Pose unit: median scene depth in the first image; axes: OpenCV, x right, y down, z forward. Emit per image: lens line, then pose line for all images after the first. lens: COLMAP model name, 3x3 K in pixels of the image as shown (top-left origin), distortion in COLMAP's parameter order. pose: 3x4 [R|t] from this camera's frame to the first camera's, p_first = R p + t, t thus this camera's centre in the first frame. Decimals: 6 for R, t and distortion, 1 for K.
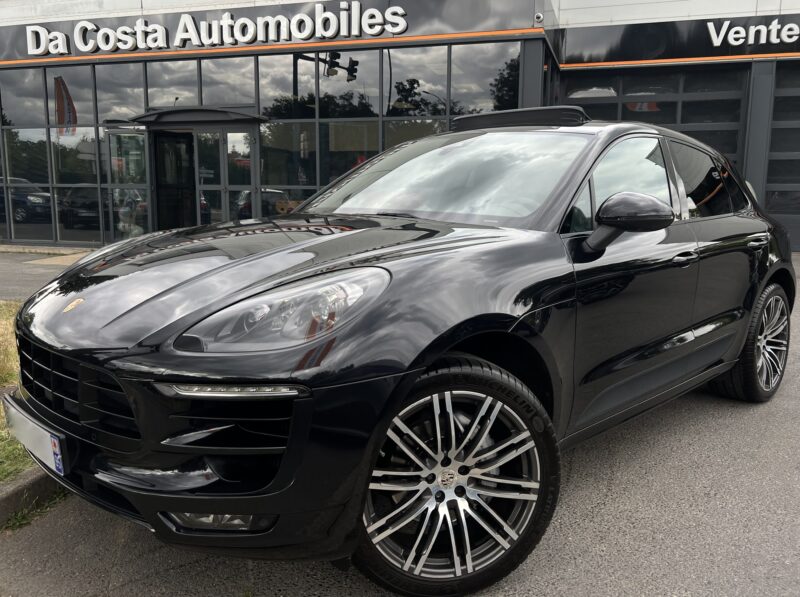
lens RADIAL K [[657.6, 0, 400.0], [0, 657.6, 298.5], [0, 0, 1]] dist [0.001811, -0.009572]
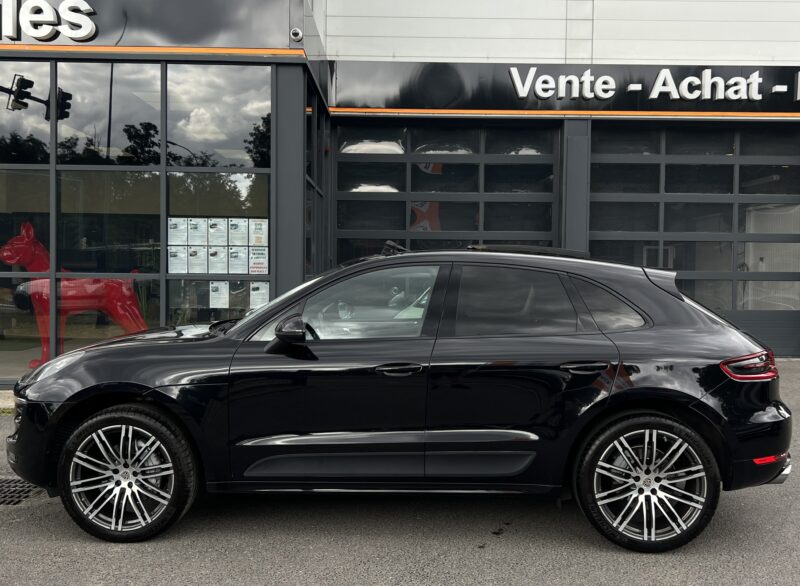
lens RADIAL K [[785.2, 0, 400.0], [0, 785.2, 293.0], [0, 0, 1]] dist [0.006005, 0.001678]
pose [[0.949375, -0.006828, 0.314071, 0.045994], [0.044681, 0.992535, -0.113484, -0.051957], [-0.310951, 0.121772, 0.942593, 0.192052]]
